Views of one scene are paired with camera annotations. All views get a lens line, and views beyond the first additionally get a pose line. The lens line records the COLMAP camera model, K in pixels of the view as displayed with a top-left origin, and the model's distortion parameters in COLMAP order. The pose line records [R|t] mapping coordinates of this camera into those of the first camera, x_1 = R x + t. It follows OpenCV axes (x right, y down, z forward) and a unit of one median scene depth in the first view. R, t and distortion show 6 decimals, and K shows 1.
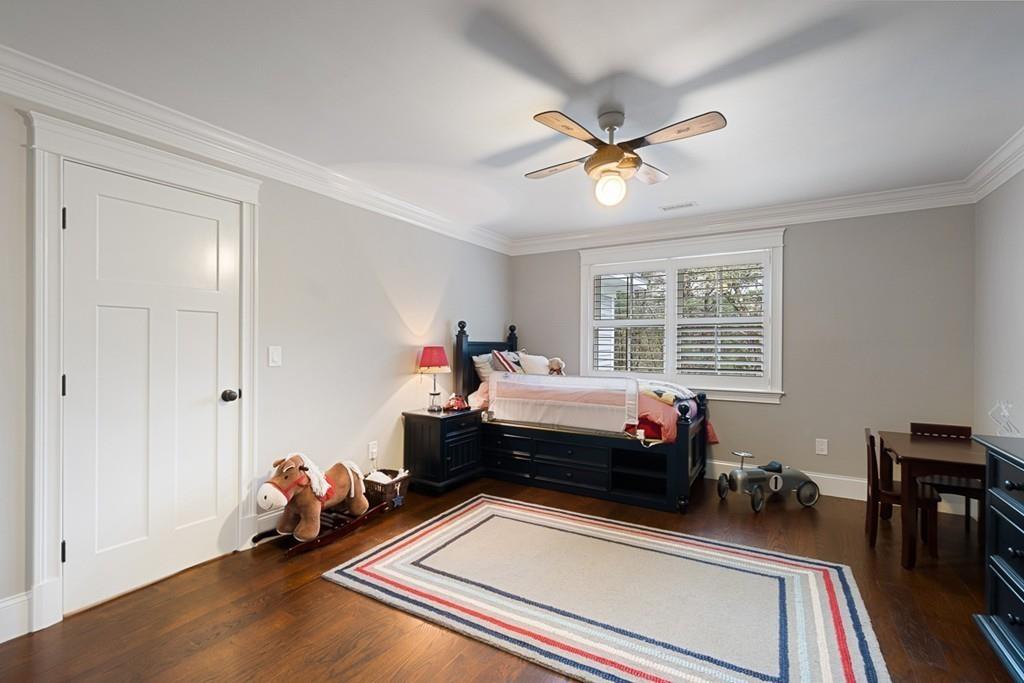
lens RADIAL K [[452.5, 0, 504.3], [0, 452.5, 342.5], [0, 0, 1]] dist [-0.001222, -0.000092]
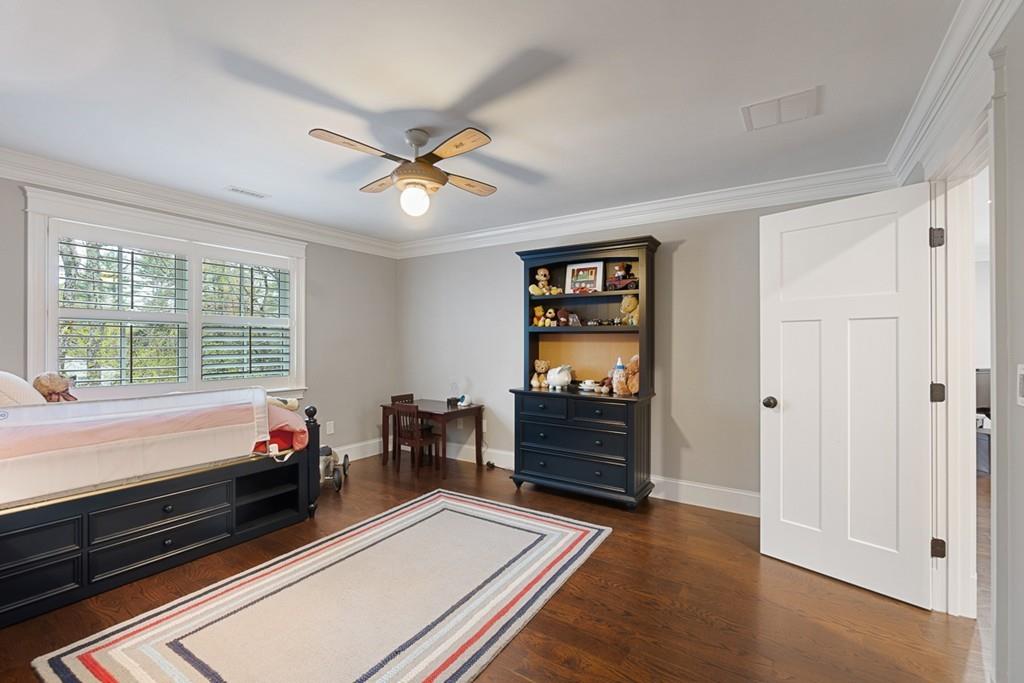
lens RADIAL K [[452.5, 0, 504.0], [0, 452.5, 341.4], [0, 0, 1]] dist [-0.001222, -0.000092]
pose [[0.029890, -0.000647, 0.999553, -0.575907], [-0.003583, 0.999993, 0.000754, -0.010049], [-0.999547, -0.003604, 0.029887, 0.537762]]
